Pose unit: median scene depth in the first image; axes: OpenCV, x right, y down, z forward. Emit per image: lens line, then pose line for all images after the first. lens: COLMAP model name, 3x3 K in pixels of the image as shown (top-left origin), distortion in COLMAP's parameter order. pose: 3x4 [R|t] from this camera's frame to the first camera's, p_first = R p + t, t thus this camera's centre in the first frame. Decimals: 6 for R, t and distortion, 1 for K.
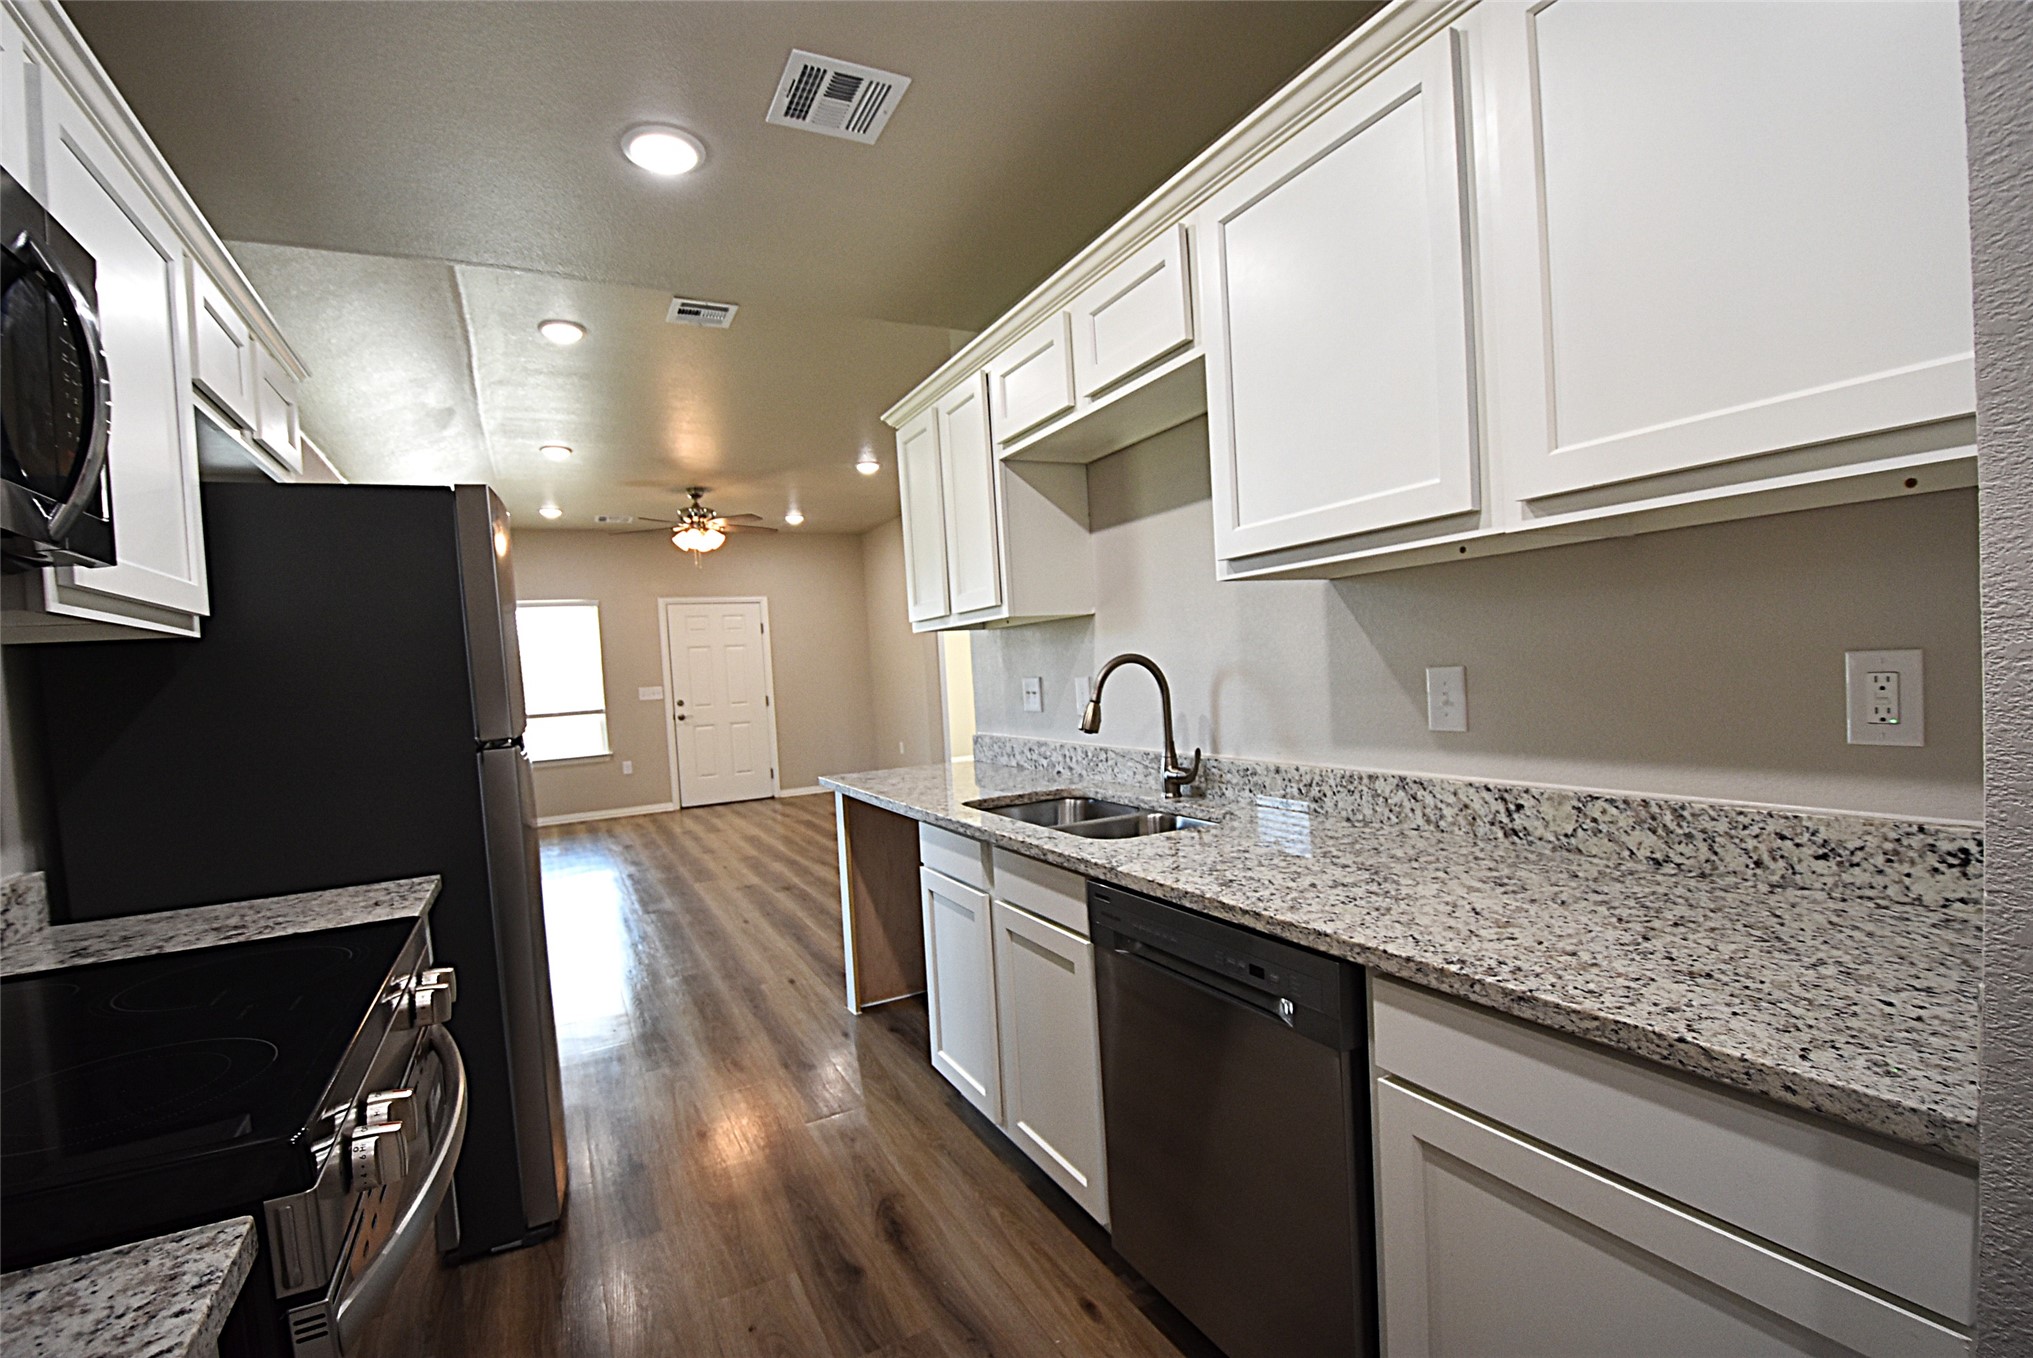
lens RADIAL K [[895.4, 0, 1011.3], [0, 895.4, 702.6], [0, 0, 1]] dist [0.014698, -0.026264]
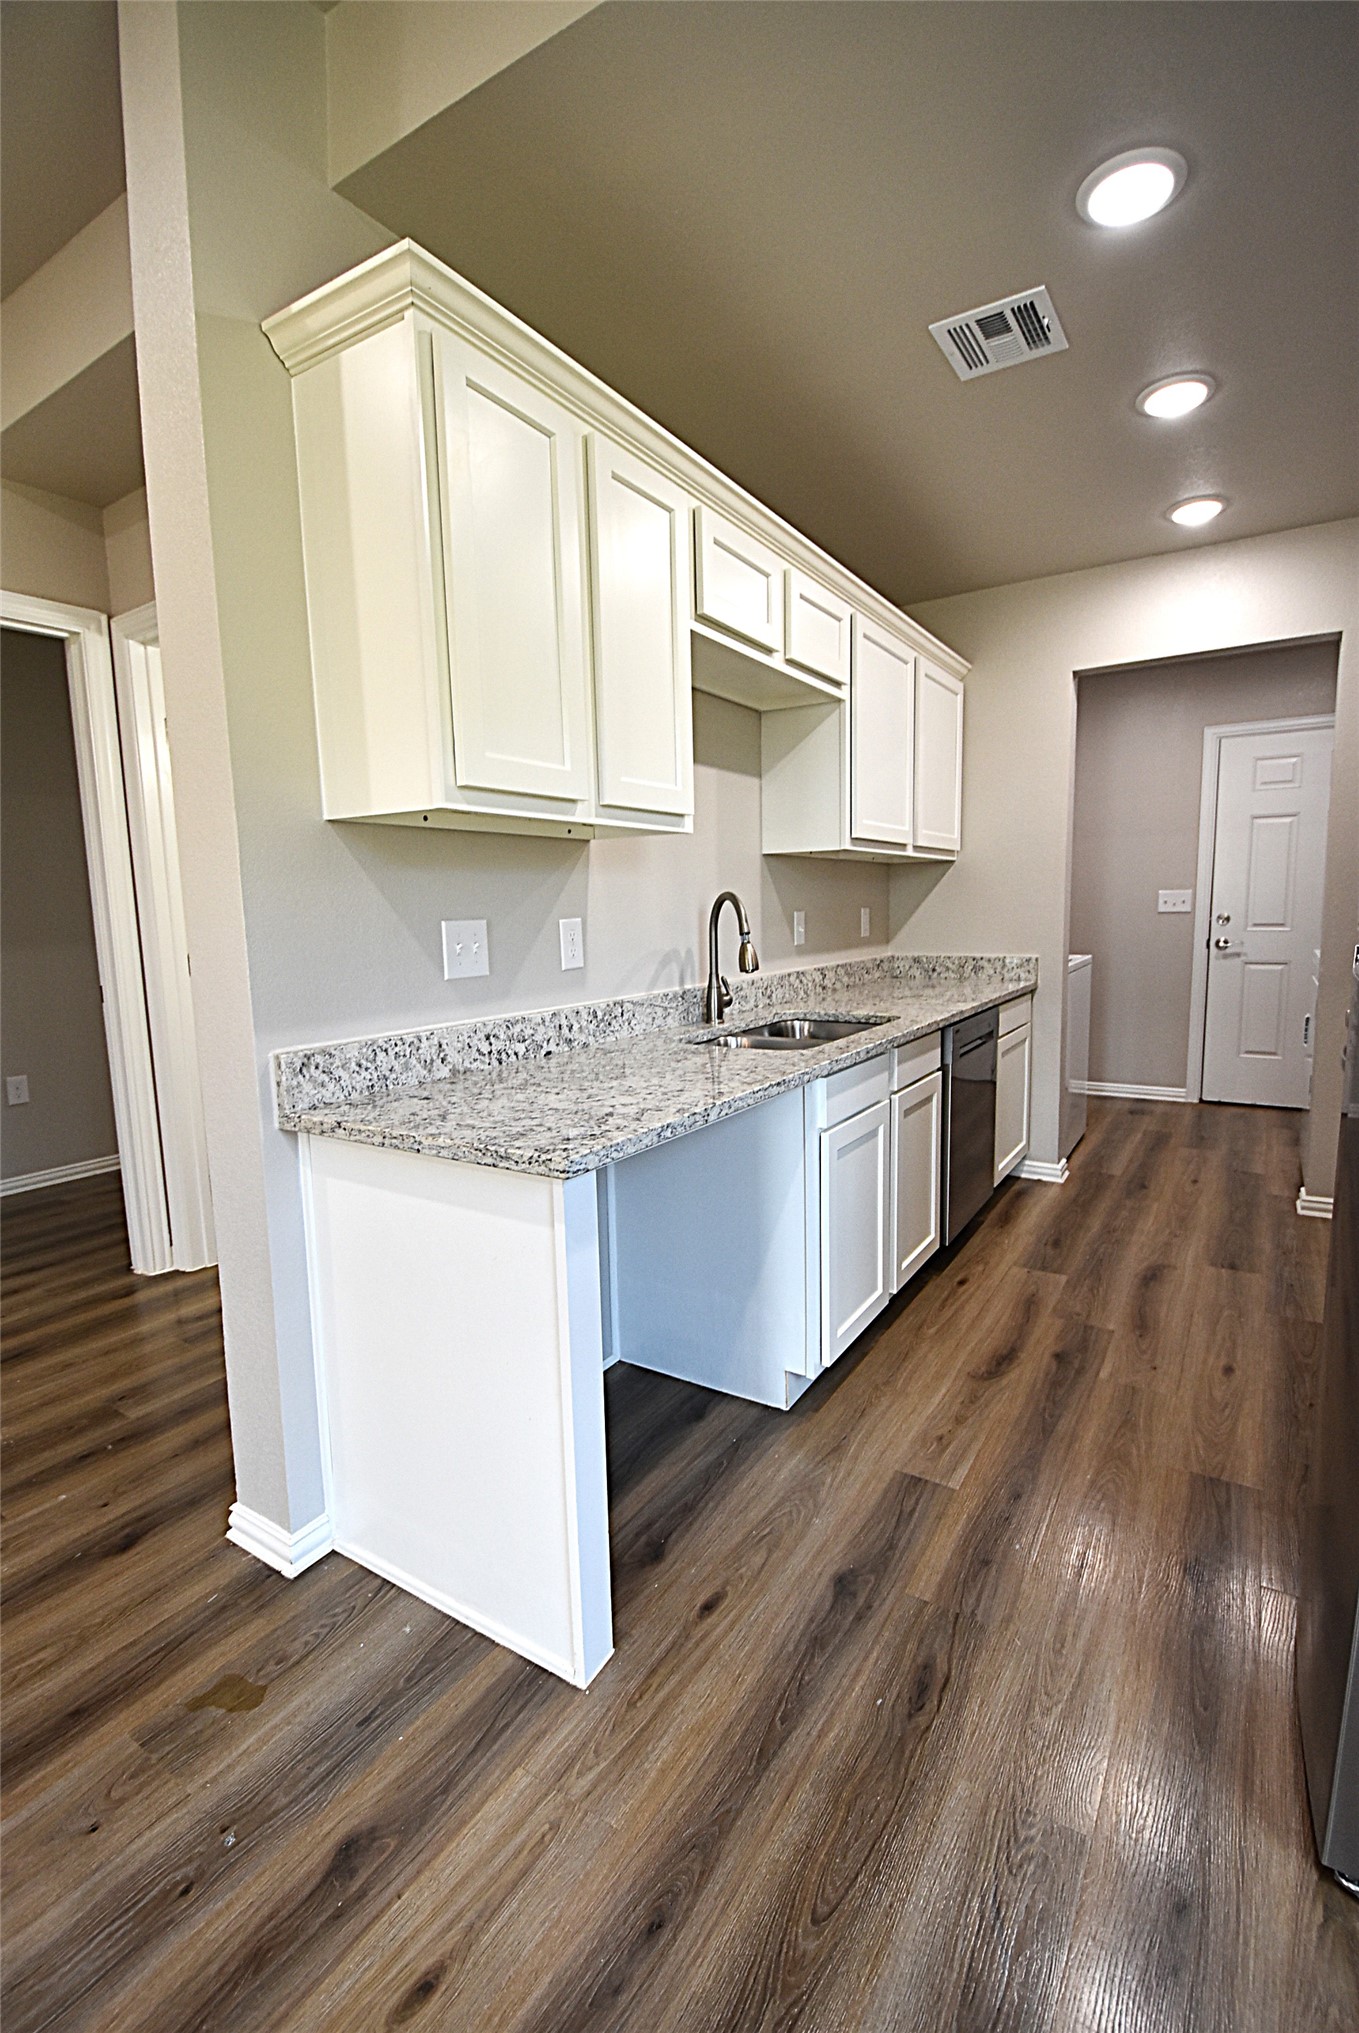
lens RADIAL K [[895.4, 0, 701.5], [0, 895.4, 1025.6], [0, 0, 1]] dist [0.014698, -0.026264]
pose [[-0.502152, -0.044404, 0.863638, -0.685951], [0.086587, 0.991081, 0.101301, -0.006135], [-0.860433, 0.125649, -0.493829, 1.373297]]
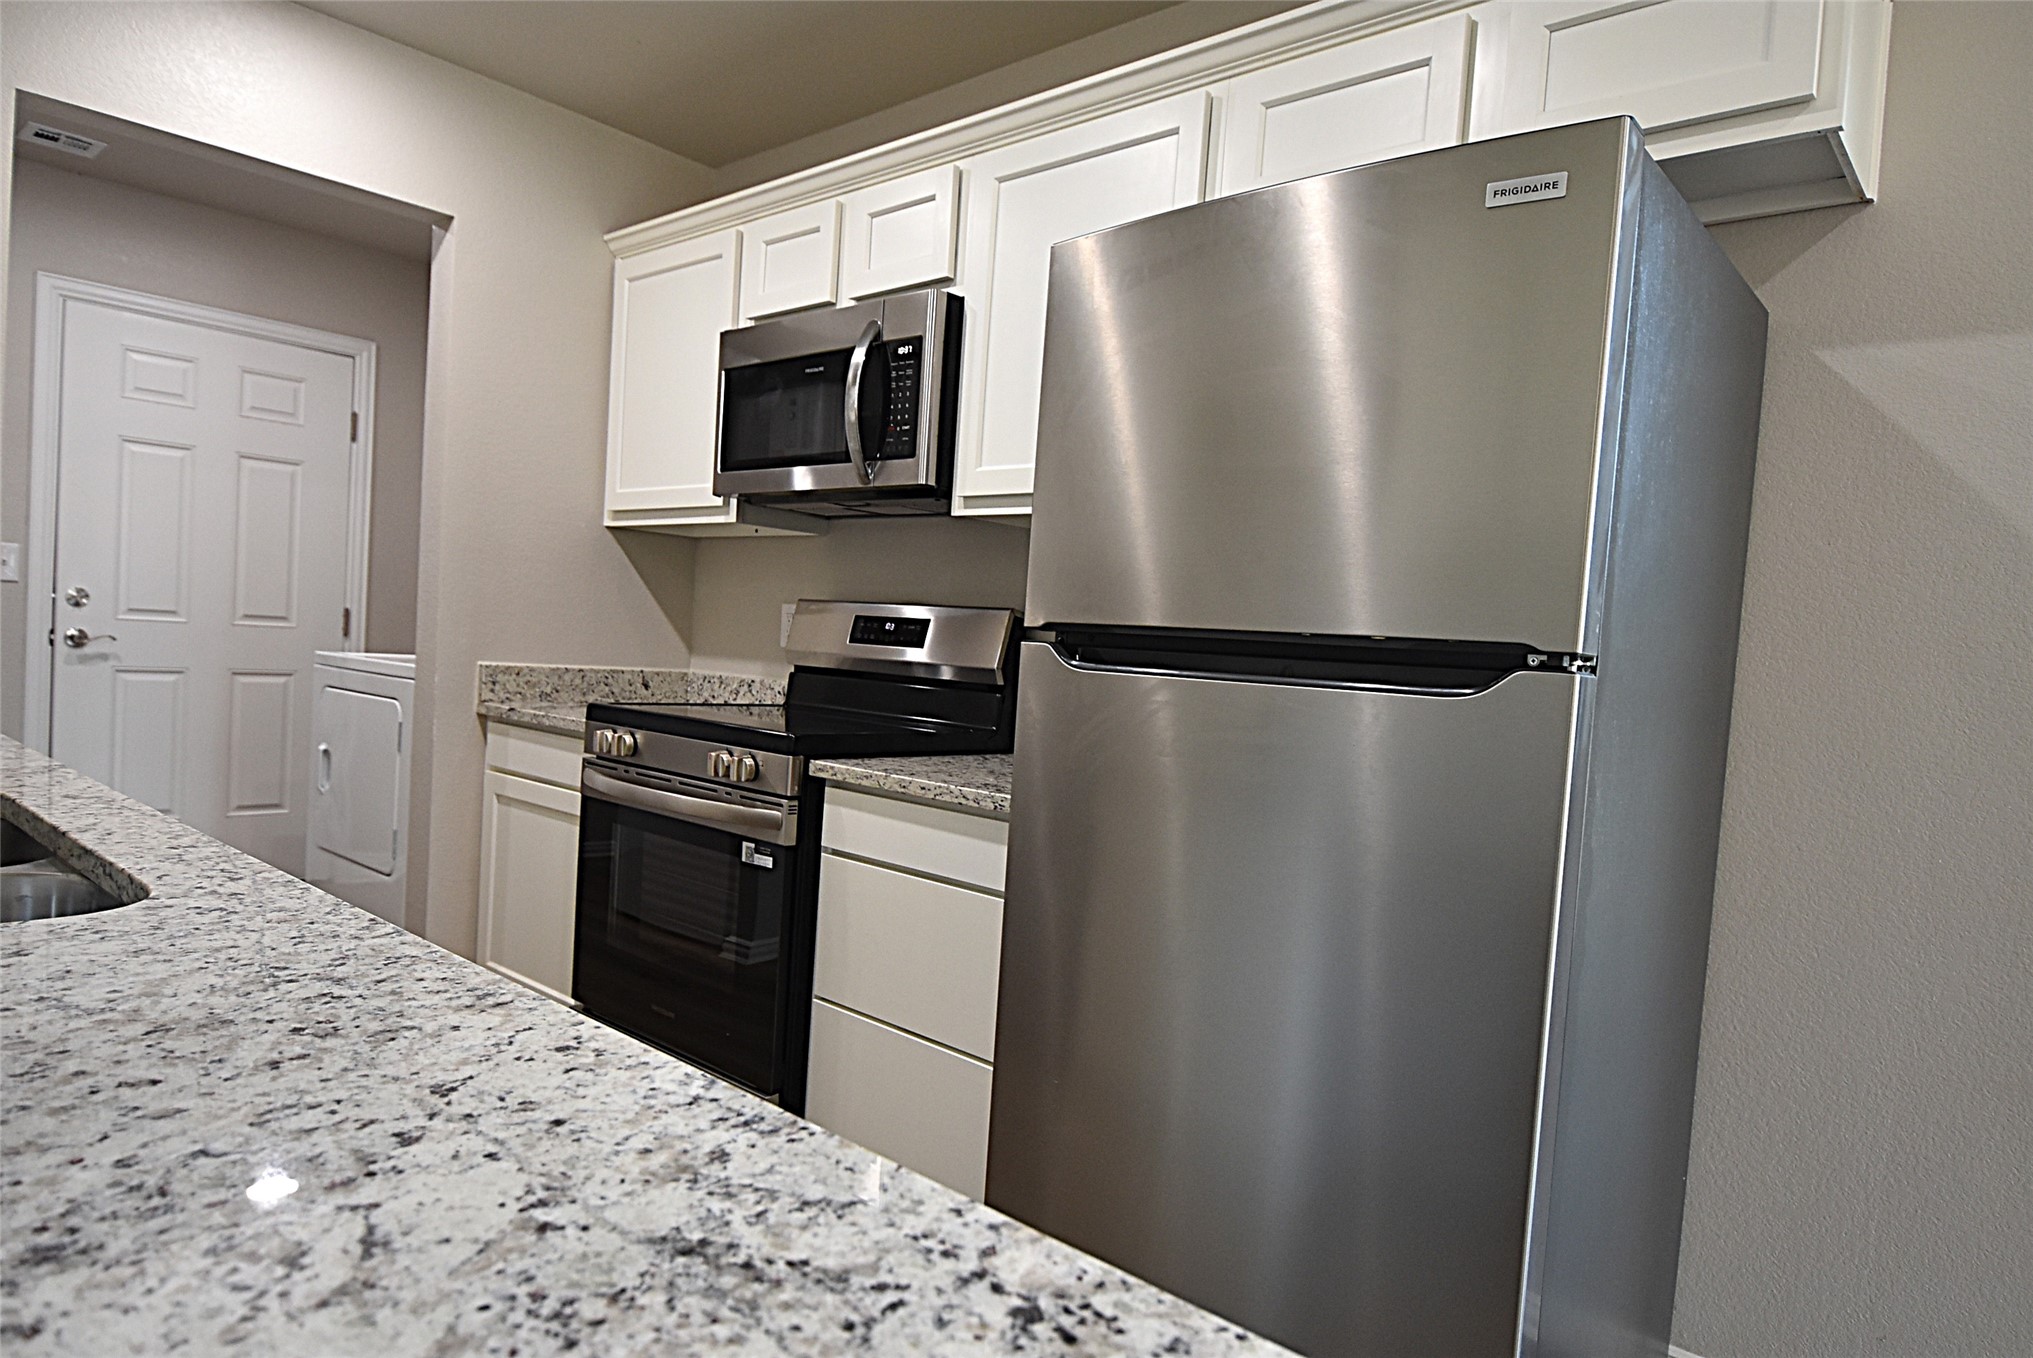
lens RADIAL K [[1204.8, 0, 1006.5], [0, 1204.8, 703.5], [0, 0, 1]] dist [0.028654, -0.038016]
pose [[-0.935775, 0.016394, -0.352217, -0.164013], [-0.023063, 0.993934, 0.107537, -0.000435], [0.351843, 0.108754, -0.929720, 1.328845]]
